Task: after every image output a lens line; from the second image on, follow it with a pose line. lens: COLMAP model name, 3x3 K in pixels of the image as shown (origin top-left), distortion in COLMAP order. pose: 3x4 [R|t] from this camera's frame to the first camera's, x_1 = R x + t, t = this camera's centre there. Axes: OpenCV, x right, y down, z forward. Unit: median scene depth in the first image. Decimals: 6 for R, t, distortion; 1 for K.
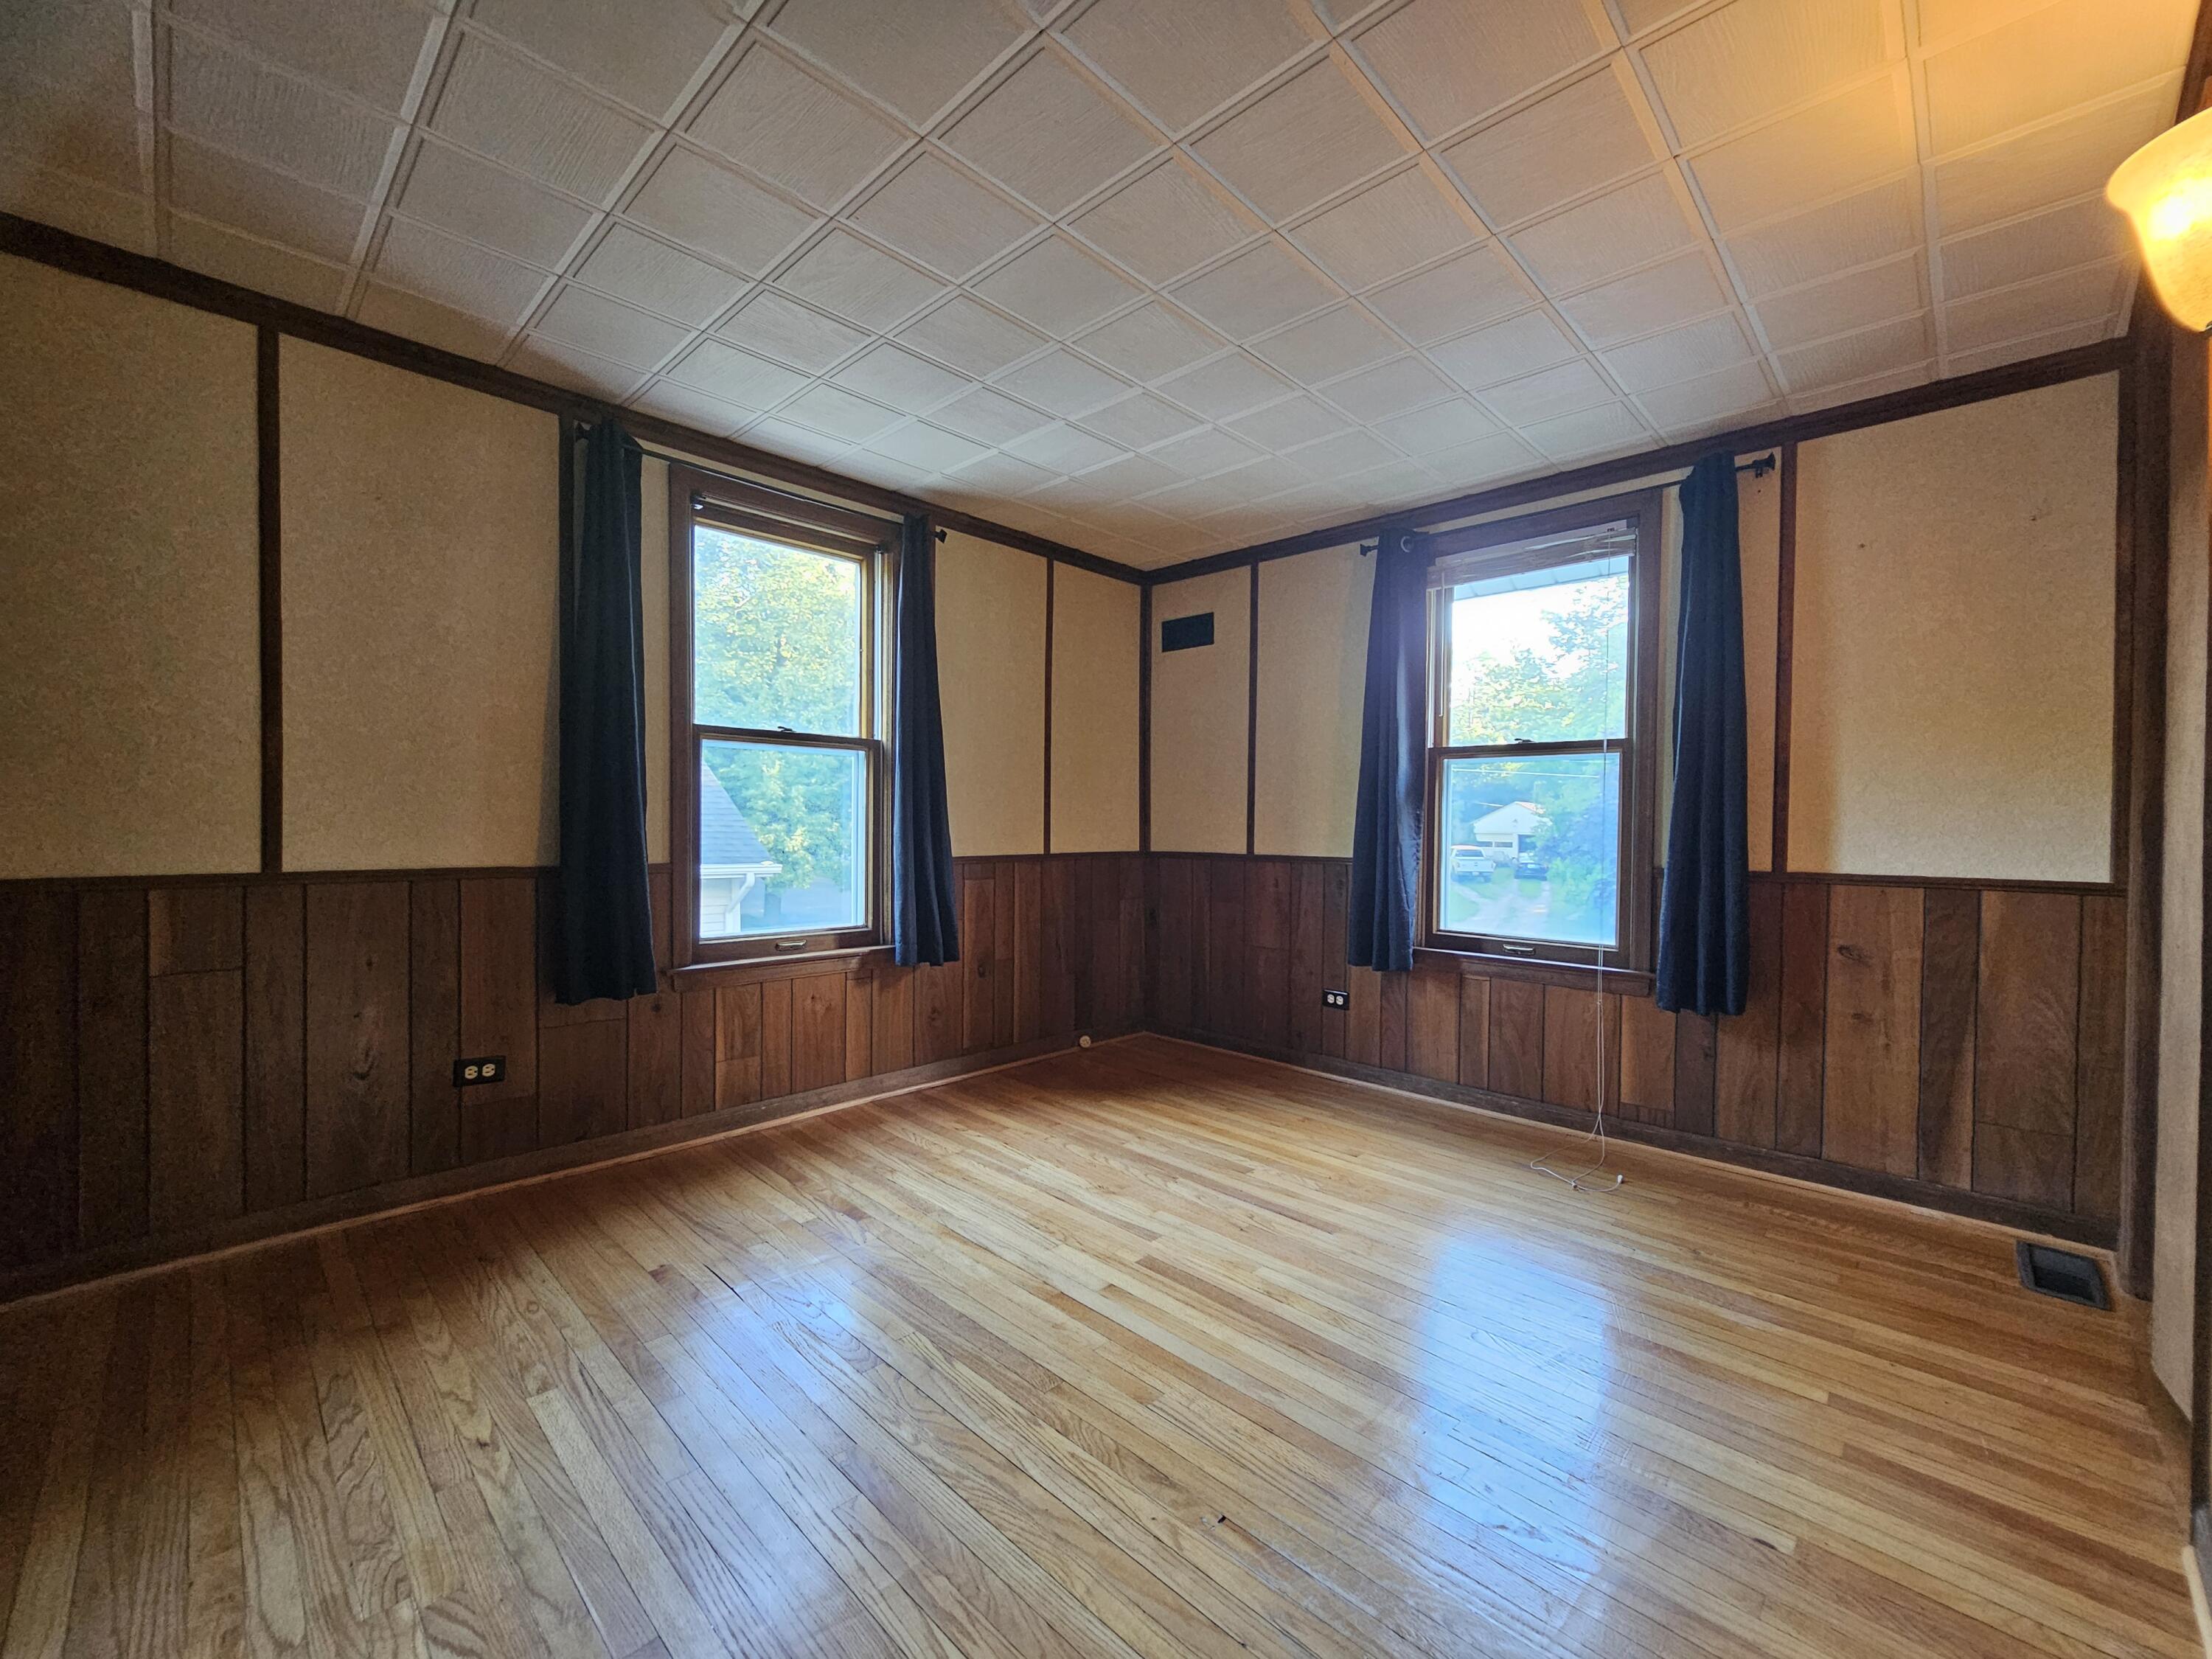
lens RADIAL K [[896.9, 0, 1104.3], [0, 896.9, 834.8], [0, 0, 1]] dist [-0.004553, 0.002301]
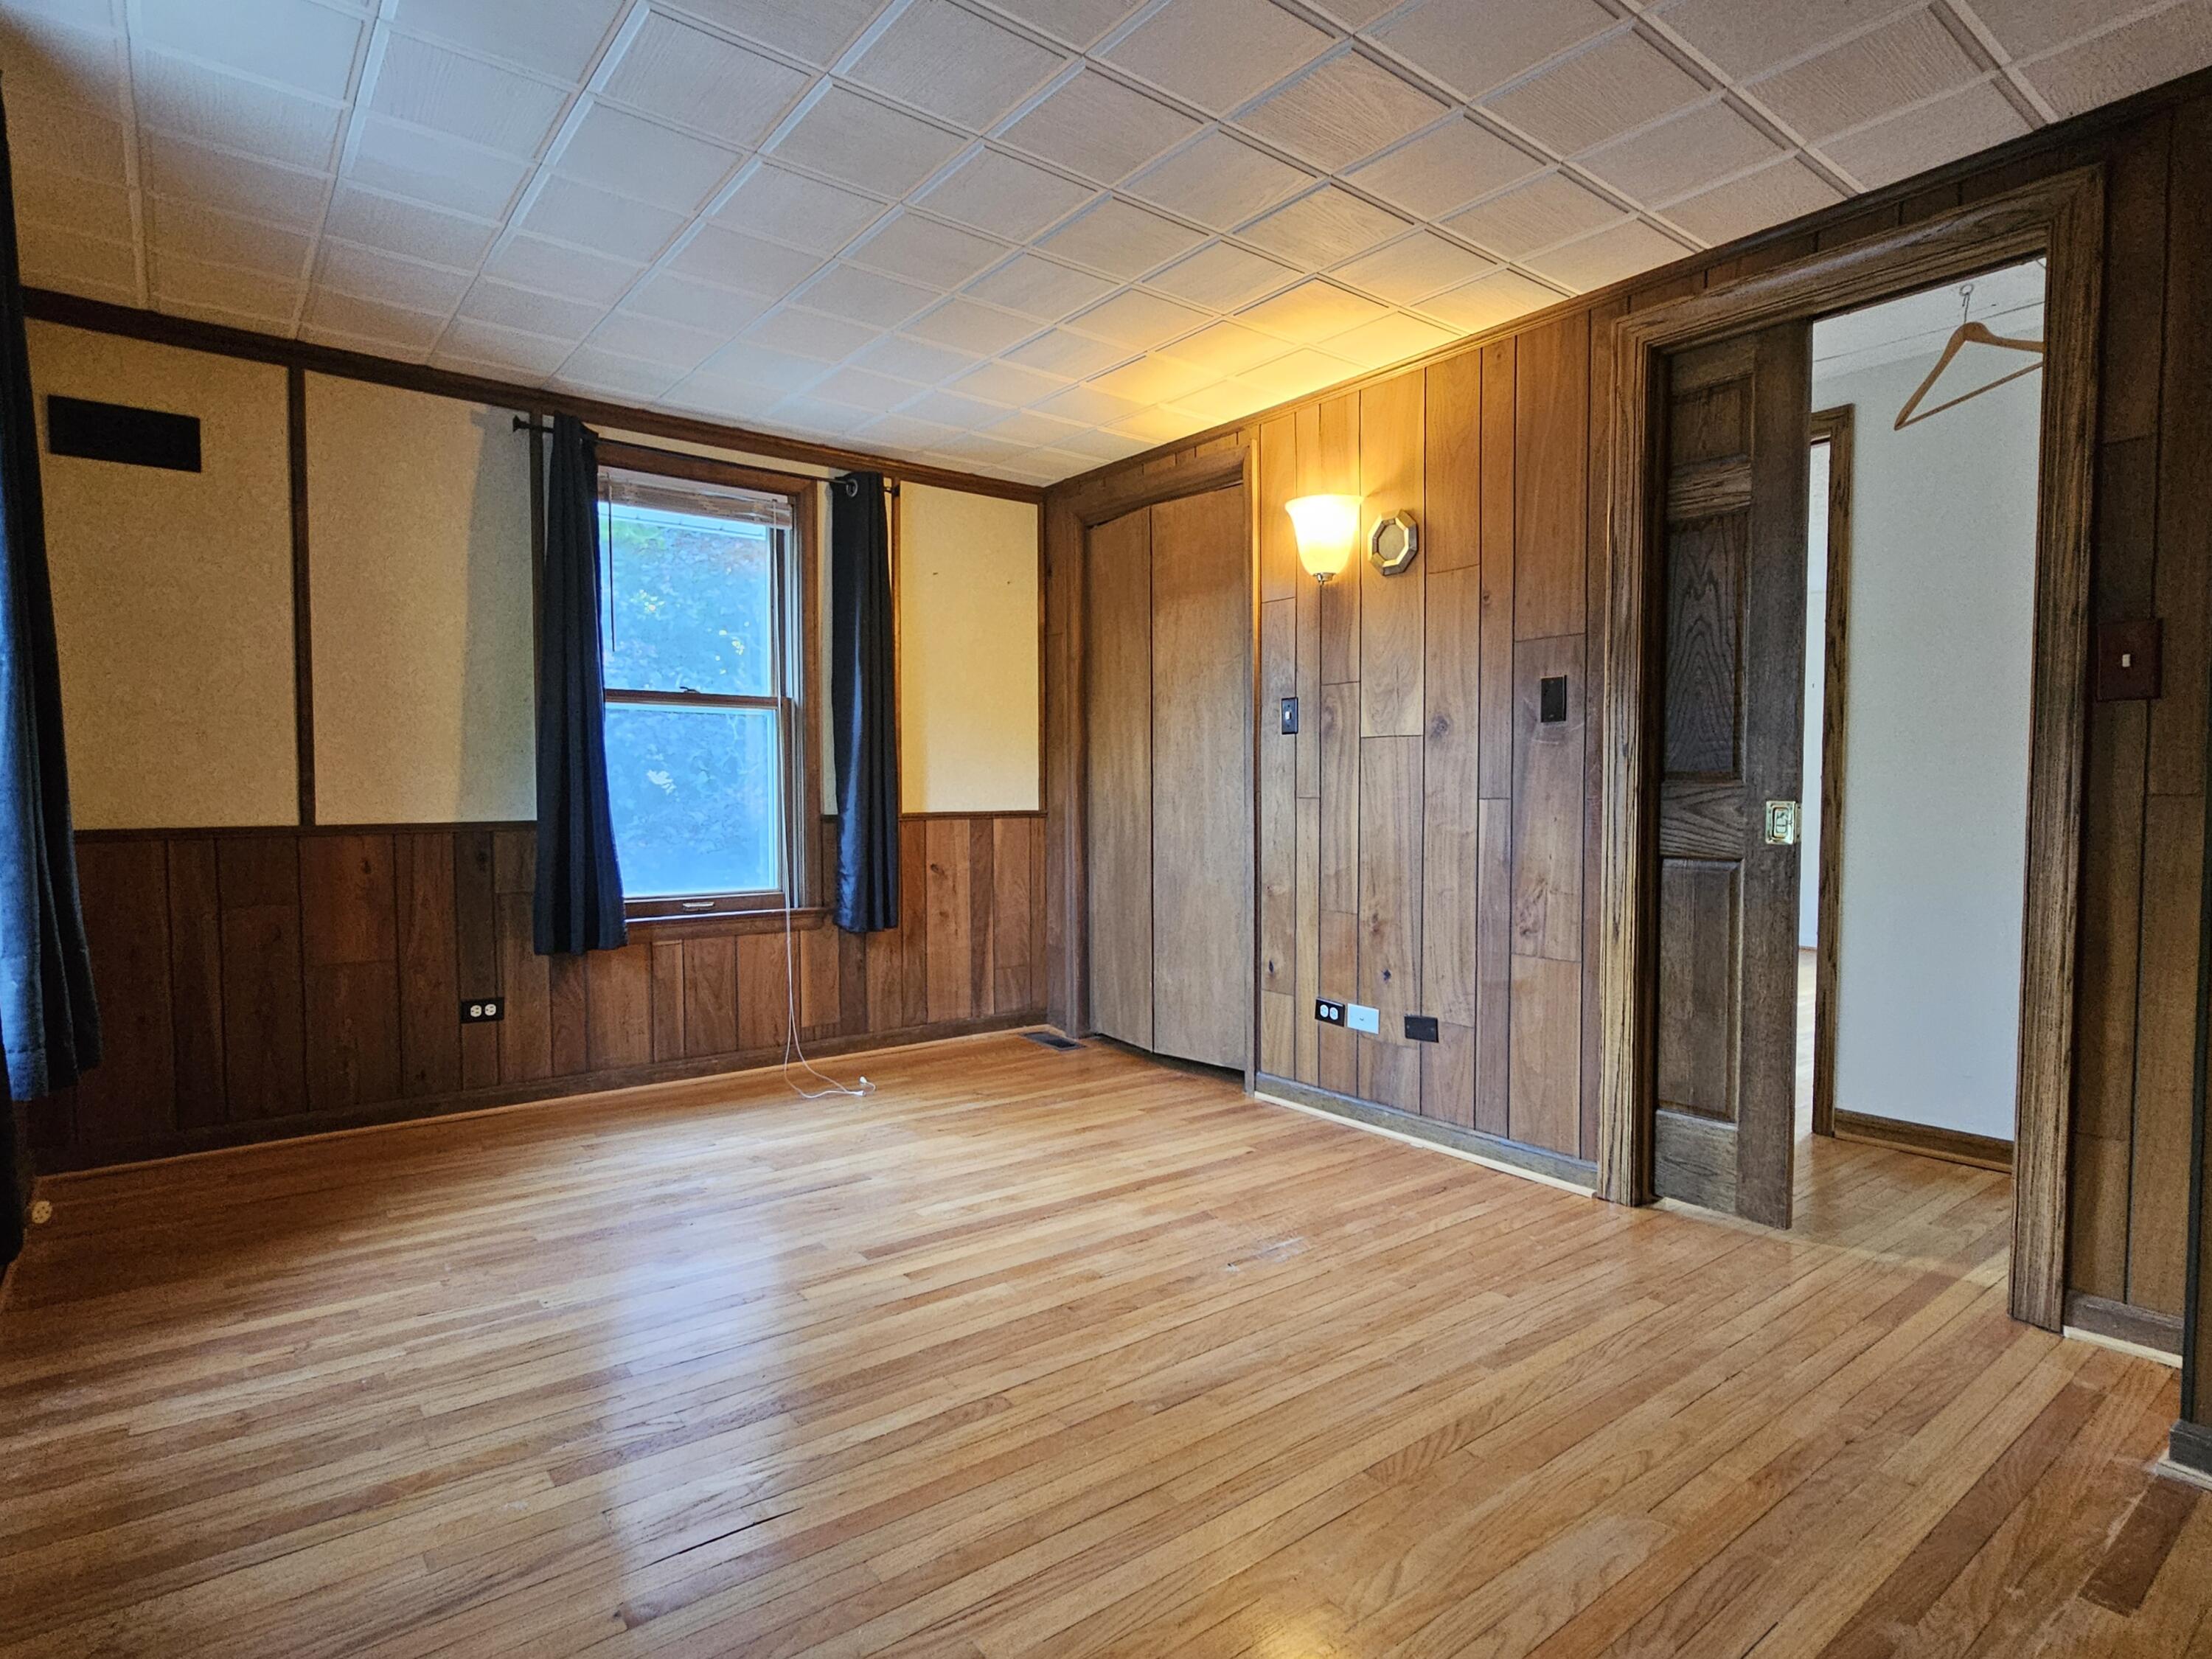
lens RADIAL K [[1146.2, 0, 1101.2], [0, 1146.2, 830.8], [0, 0, 1]] dist [0.003539, 0.000735]
pose [[0.150327, -0.049721, 0.987385, -0.759074], [0.015248, 0.998732, 0.047971, -0.007396], [-0.988519, 0.007845, 0.150894, 0.420324]]
